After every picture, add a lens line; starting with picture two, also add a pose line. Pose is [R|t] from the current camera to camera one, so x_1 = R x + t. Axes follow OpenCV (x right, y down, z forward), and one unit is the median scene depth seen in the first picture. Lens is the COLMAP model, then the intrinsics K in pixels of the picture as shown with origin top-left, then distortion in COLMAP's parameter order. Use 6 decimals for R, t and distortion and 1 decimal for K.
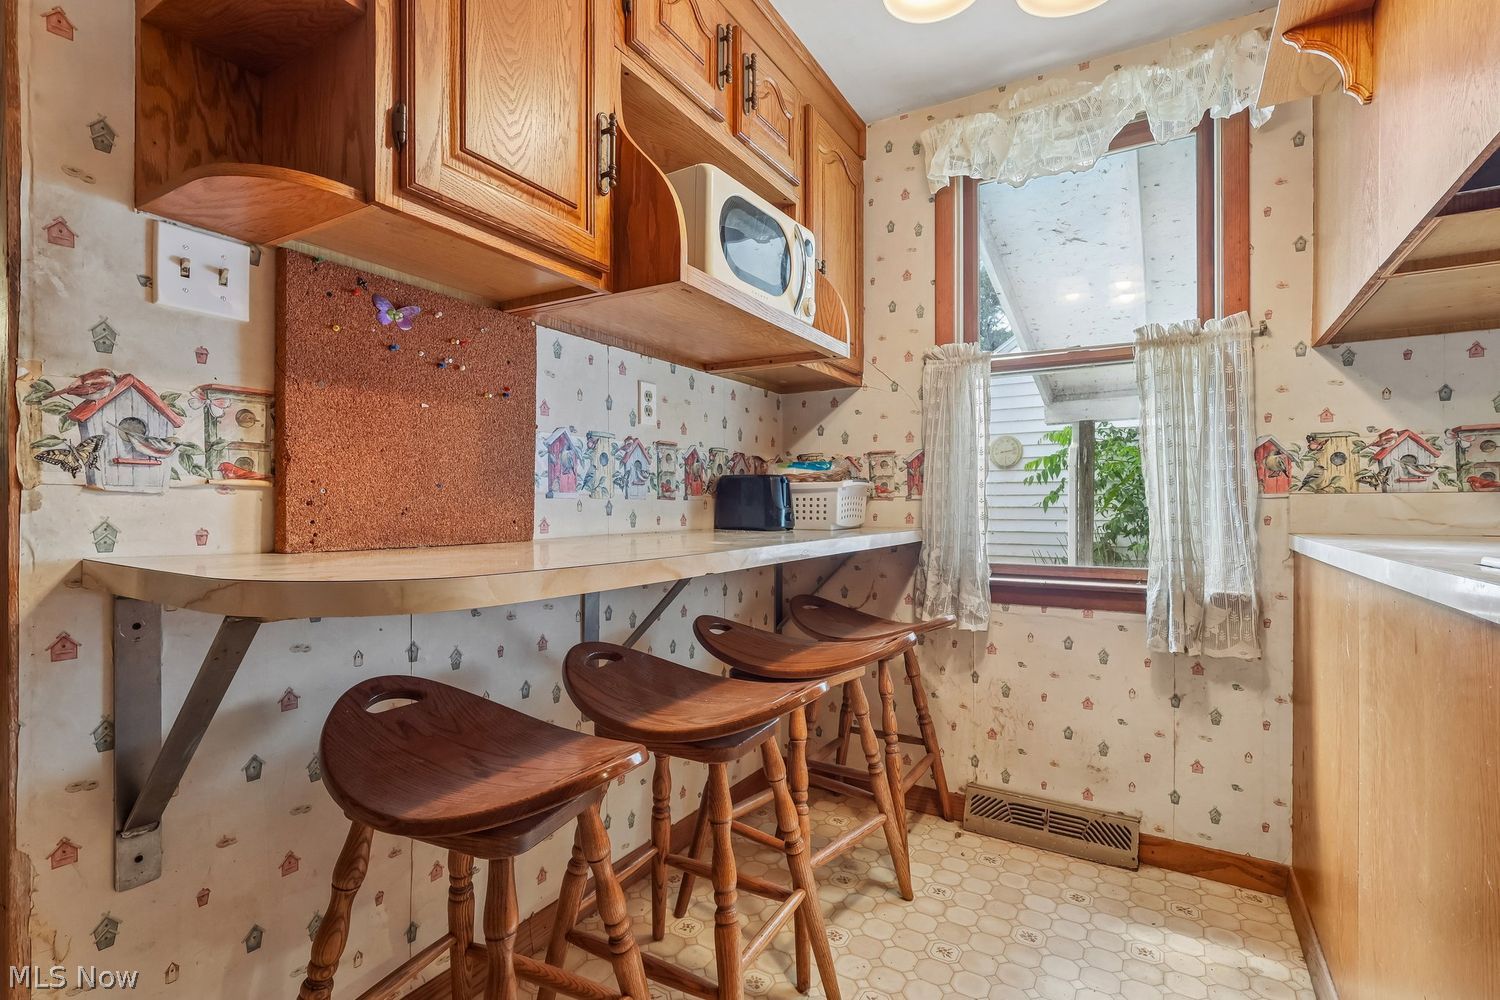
lens RADIAL K [[707.7, 0, 747.5], [0, 707.7, 509.0], [0, 0, 1]] dist [0.004106, 0.000141]
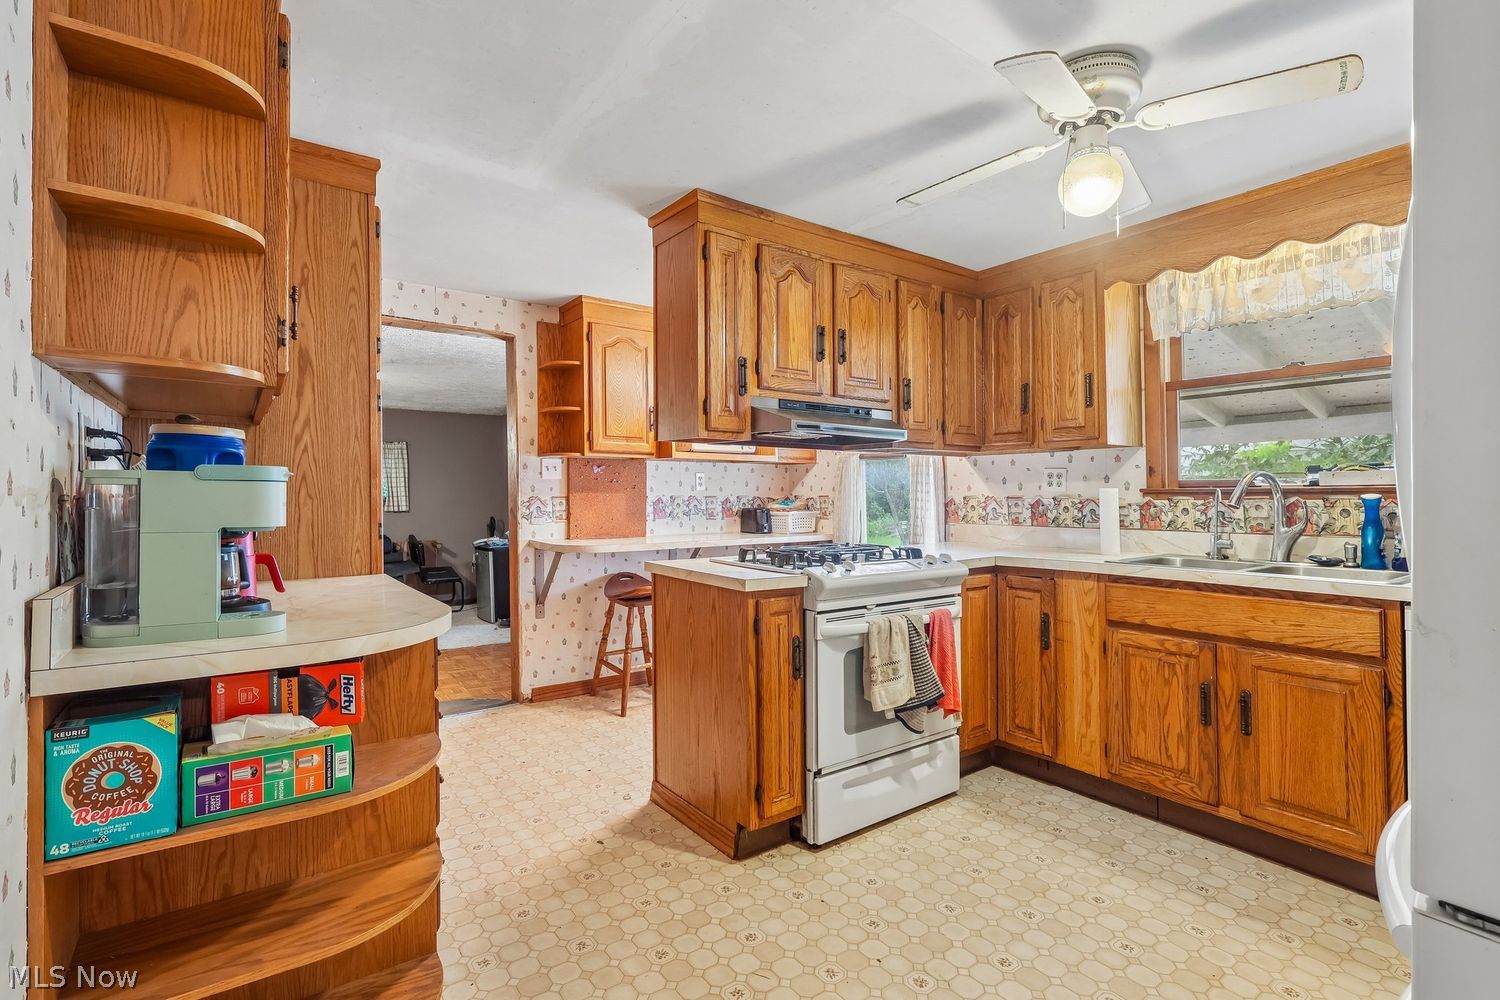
lens RADIAL K [[715.5, 0, 746.0], [0, 715.5, 532.7], [0, 0, 1]] dist [-0.001479, -0.000035]
pose [[0.919217, 0.023601, -0.393043, 1.265357], [-0.003101, 0.998605, 0.052712, -0.130899], [0.393739, -0.047235, 0.918008, -1.577299]]
